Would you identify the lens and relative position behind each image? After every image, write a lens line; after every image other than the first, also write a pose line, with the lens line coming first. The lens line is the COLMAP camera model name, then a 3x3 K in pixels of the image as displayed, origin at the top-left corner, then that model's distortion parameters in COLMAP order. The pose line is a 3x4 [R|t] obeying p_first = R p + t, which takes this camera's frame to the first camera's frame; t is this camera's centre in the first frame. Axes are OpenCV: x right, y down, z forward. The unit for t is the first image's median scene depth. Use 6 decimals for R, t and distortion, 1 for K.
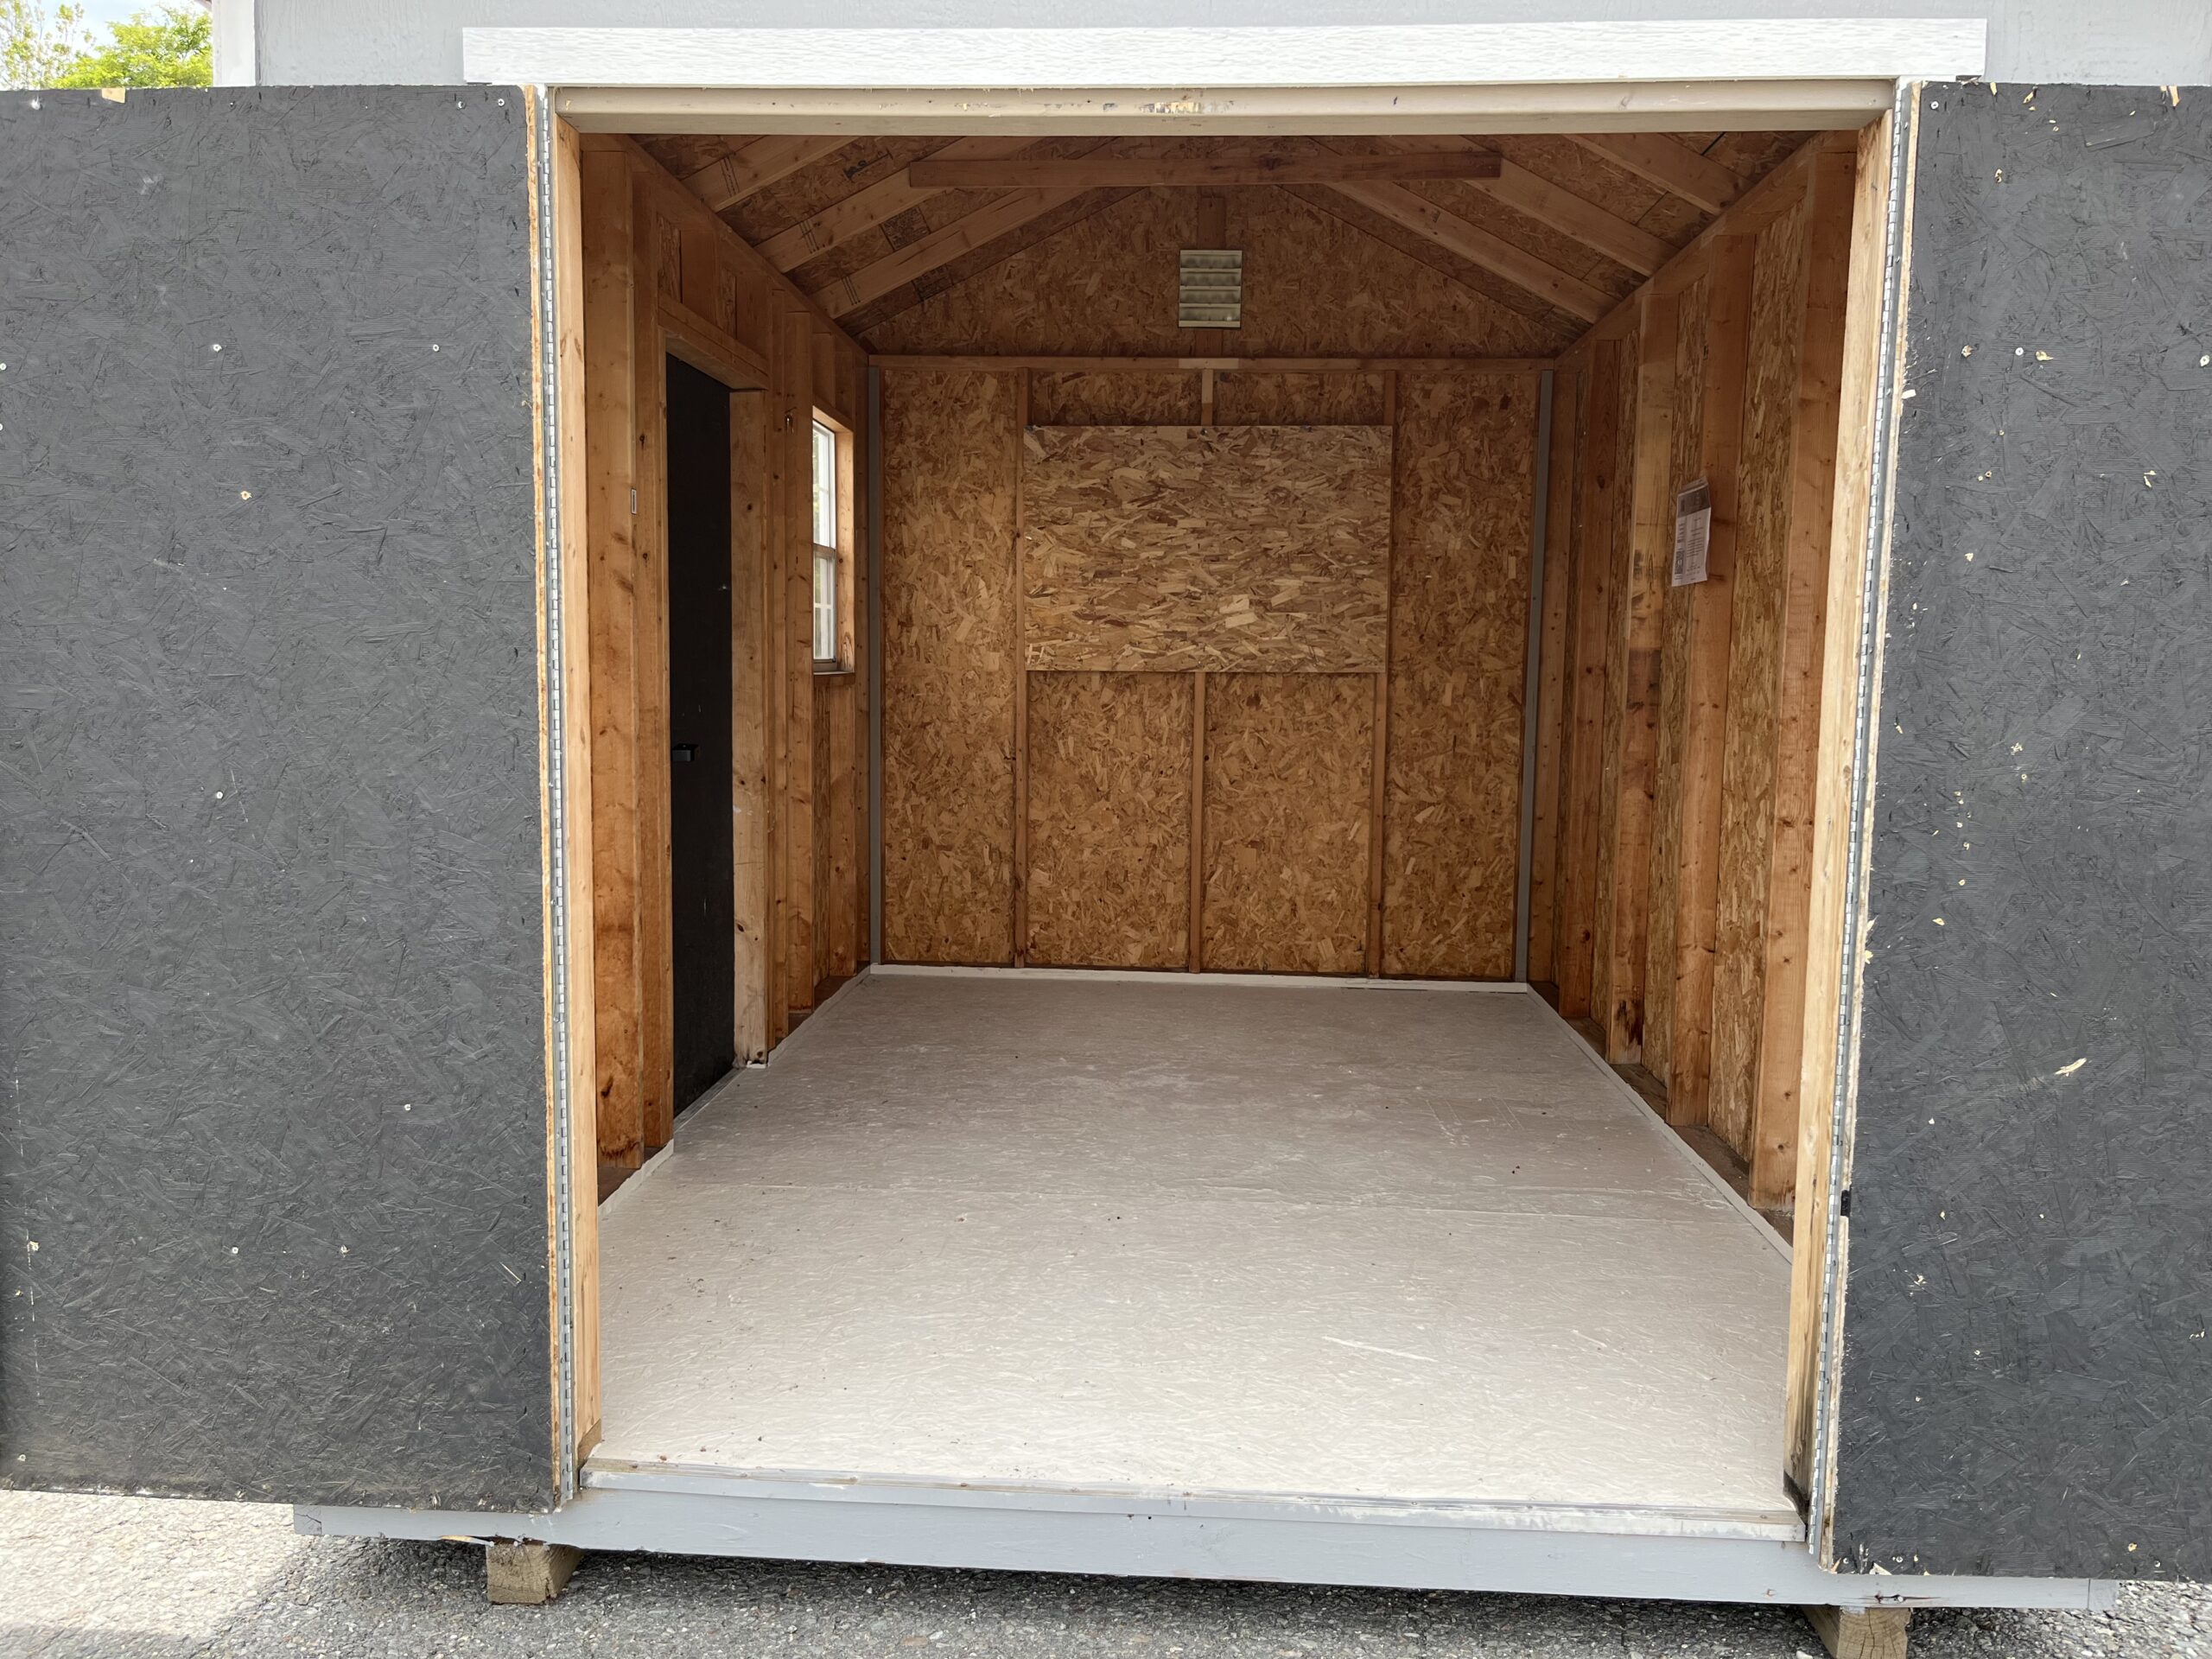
lens RADIAL K [[1753.5, 0, 1036.0], [0, 1753.5, 834.0], [0, 0, 1]] dist [0.047561, -0.089053]
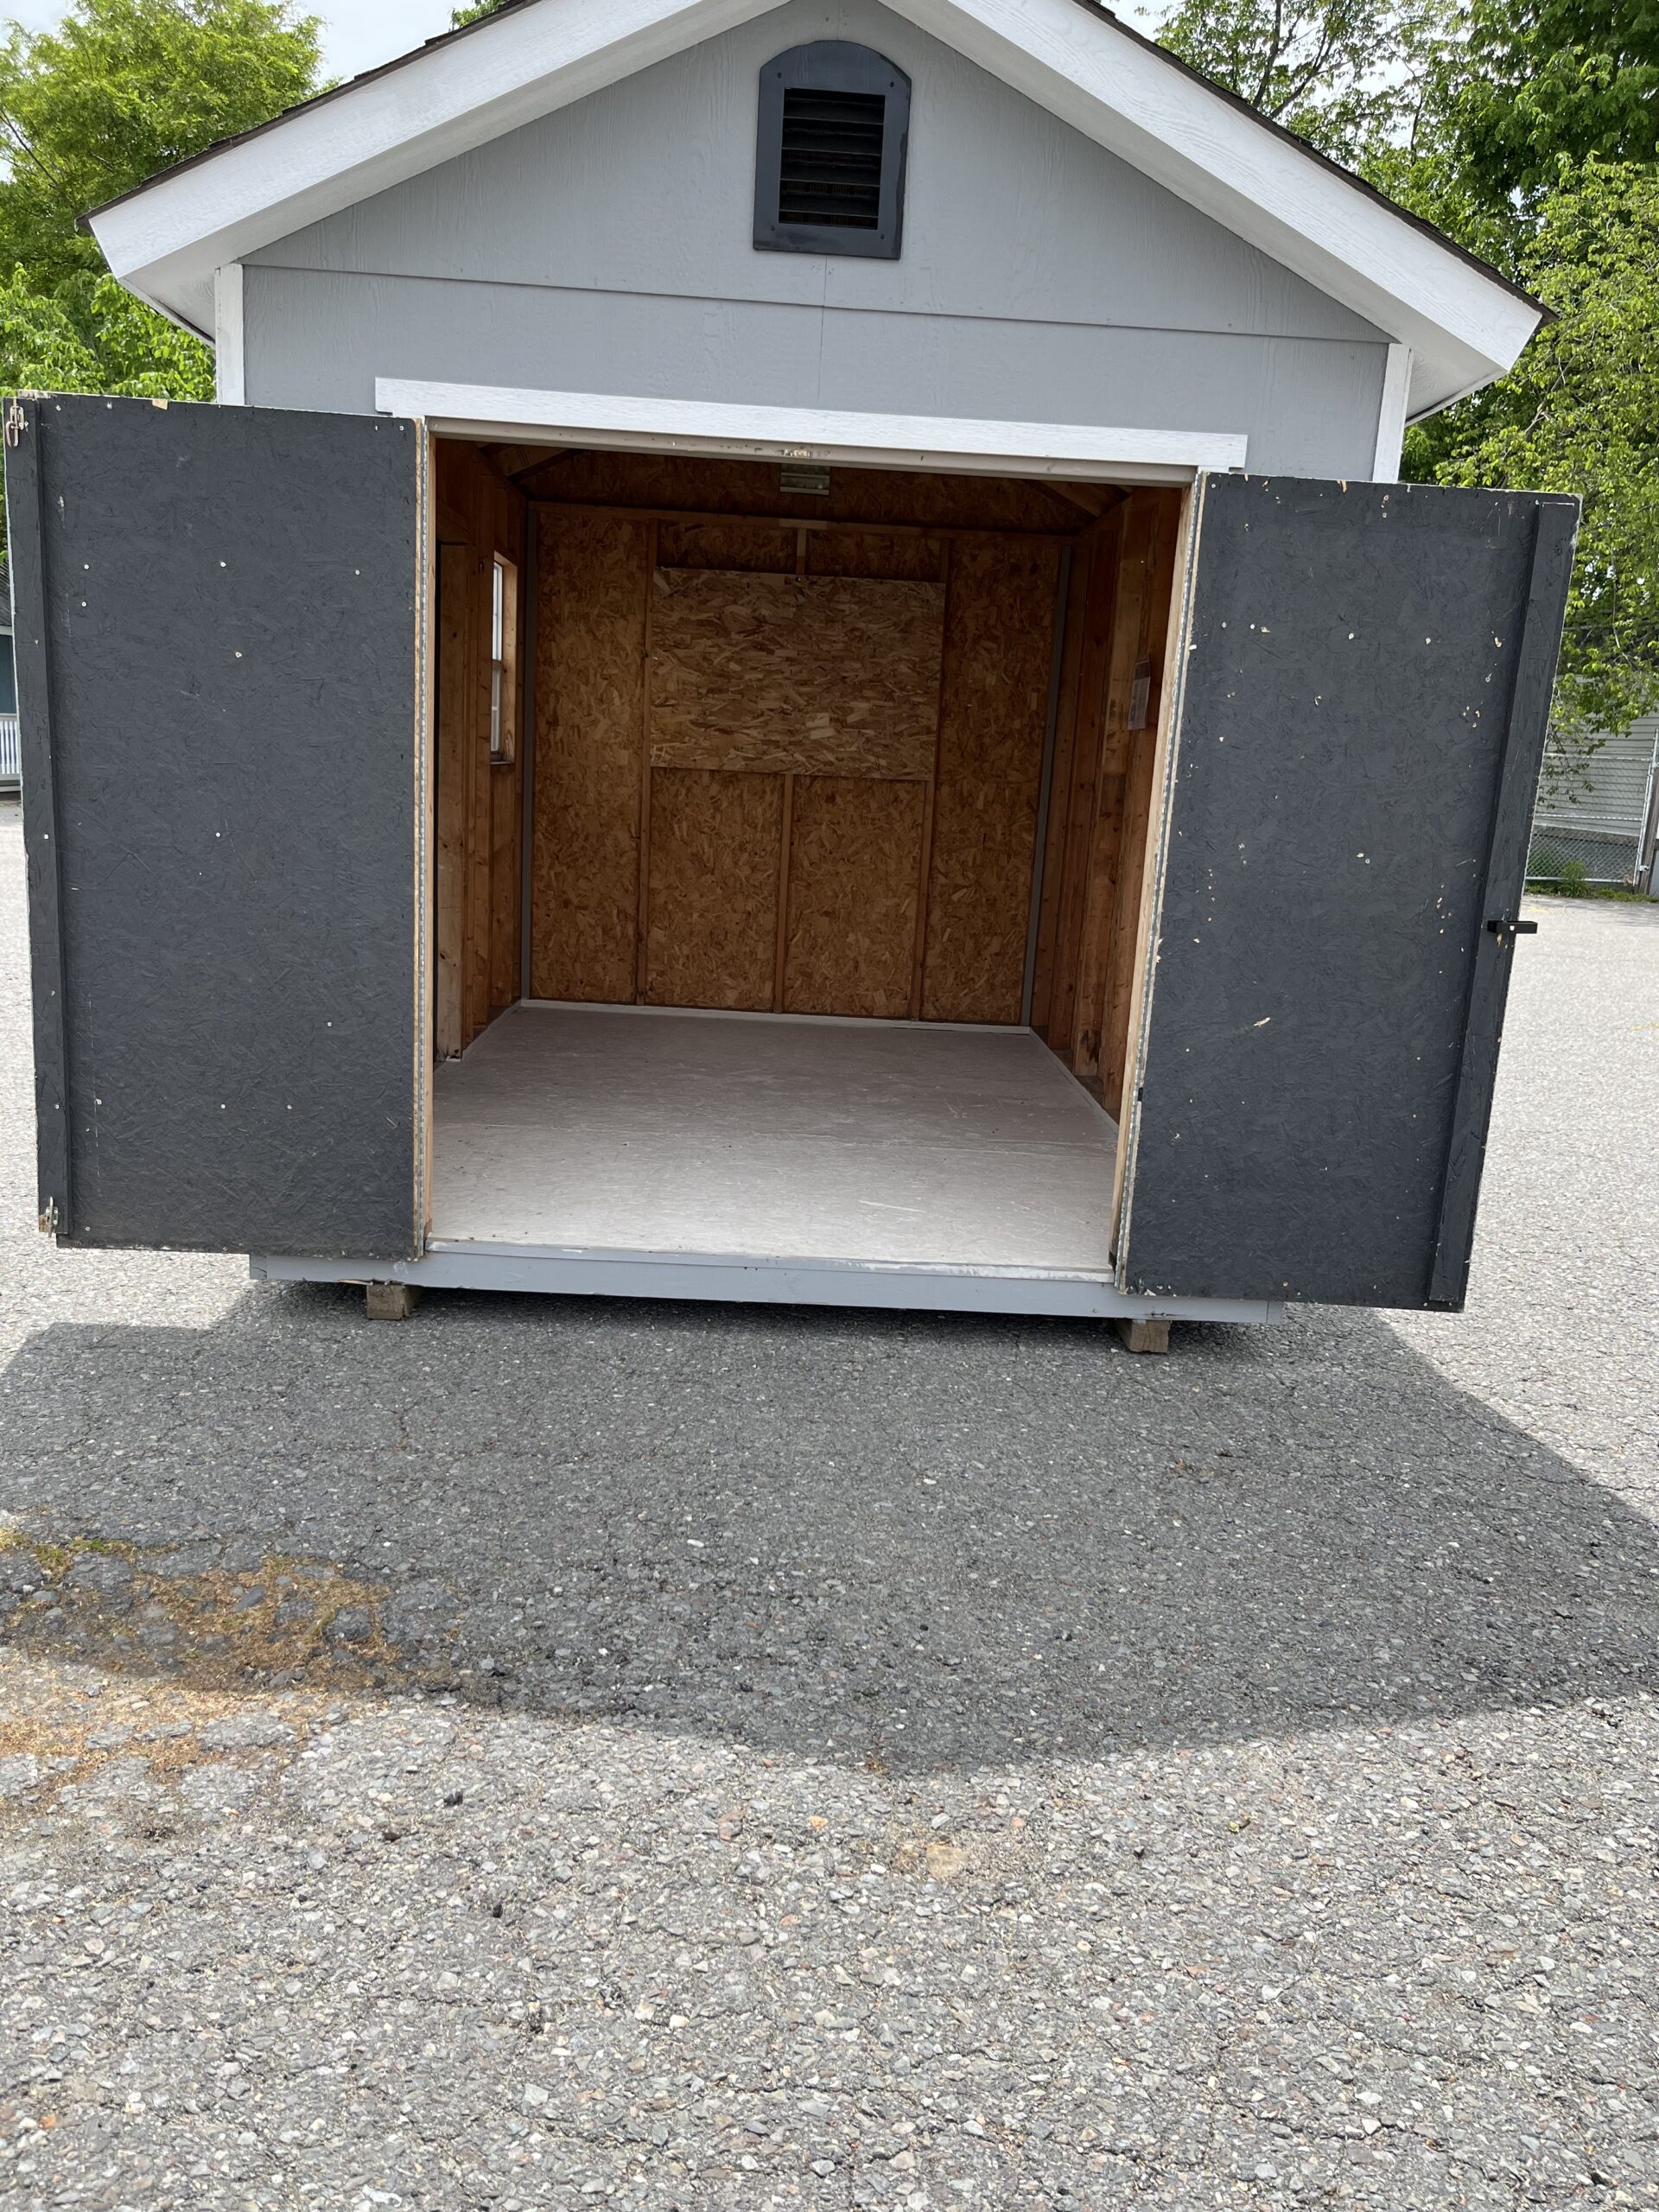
lens RADIAL K [[1753.5, 0, 813.1], [0, 1753.5, 1103.9], [0, 0, 1]] dist [0.047561, -0.089053]
pose [[0.992744, 0.020385, 0.118509, -0.089841], [-0.032275, 0.994534, 0.099298, 0.046371], [-0.115837, -0.102403, 0.987975, -0.721442]]
